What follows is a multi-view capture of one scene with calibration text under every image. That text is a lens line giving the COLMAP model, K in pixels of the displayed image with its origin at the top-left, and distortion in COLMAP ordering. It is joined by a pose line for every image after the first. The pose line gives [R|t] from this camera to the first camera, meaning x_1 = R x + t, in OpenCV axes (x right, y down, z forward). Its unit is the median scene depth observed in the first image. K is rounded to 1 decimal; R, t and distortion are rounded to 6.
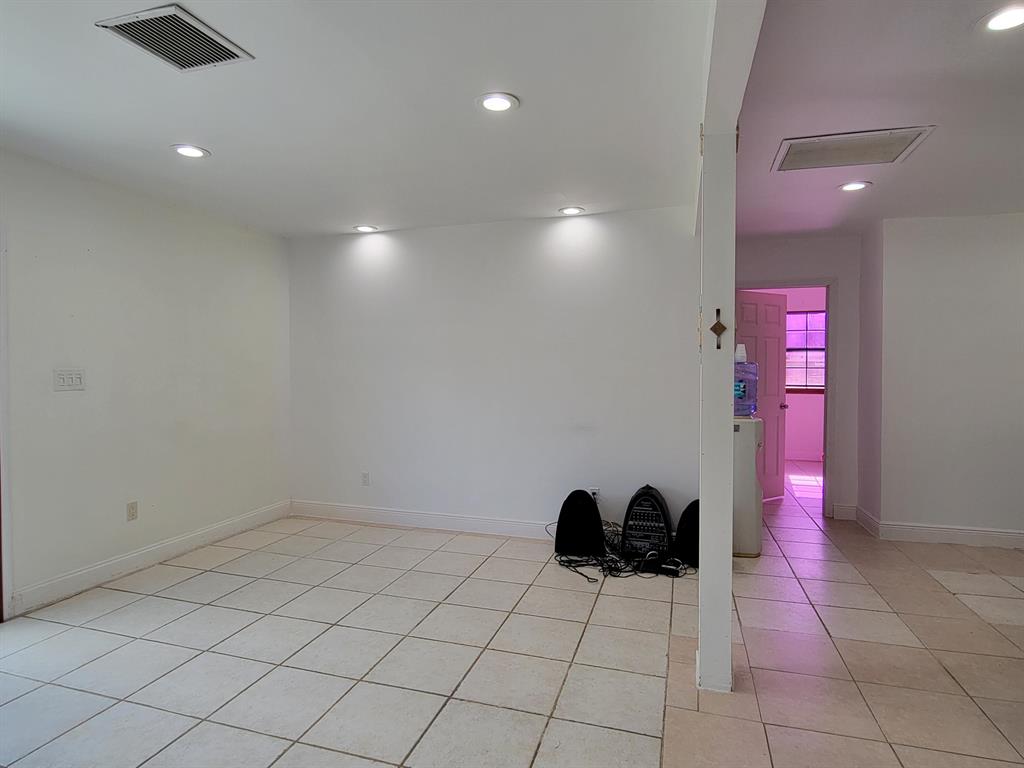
lens RADIAL K [[564.1, 0, 511.5], [0, 564.1, 385.9], [0, 0, 1]] dist [-0.006275, -0.001282]
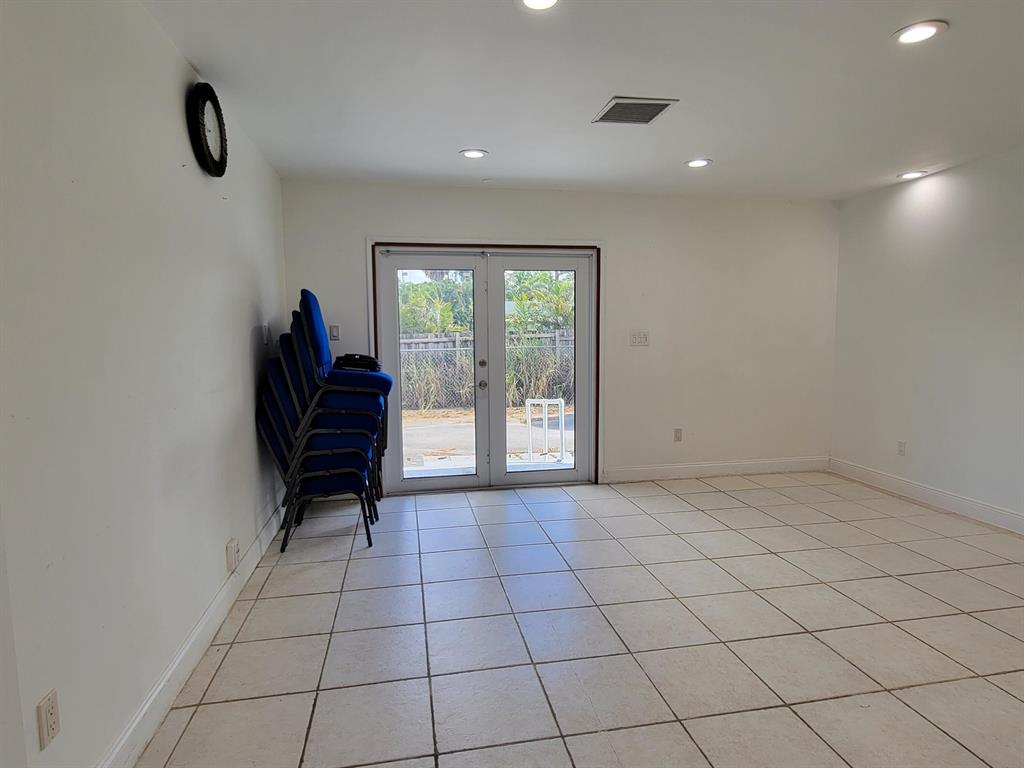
lens RADIAL K [[564.1, 0, 510.2], [0, 564.1, 383.4], [0, 0, 1]] dist [-0.006275, -0.001282]
pose [[0.469496, 0.075225, -0.879724, 0.276188], [-0.020183, 0.997018, 0.074484, 0.002621], [0.882704, -0.017215, 0.469614, -0.005279]]
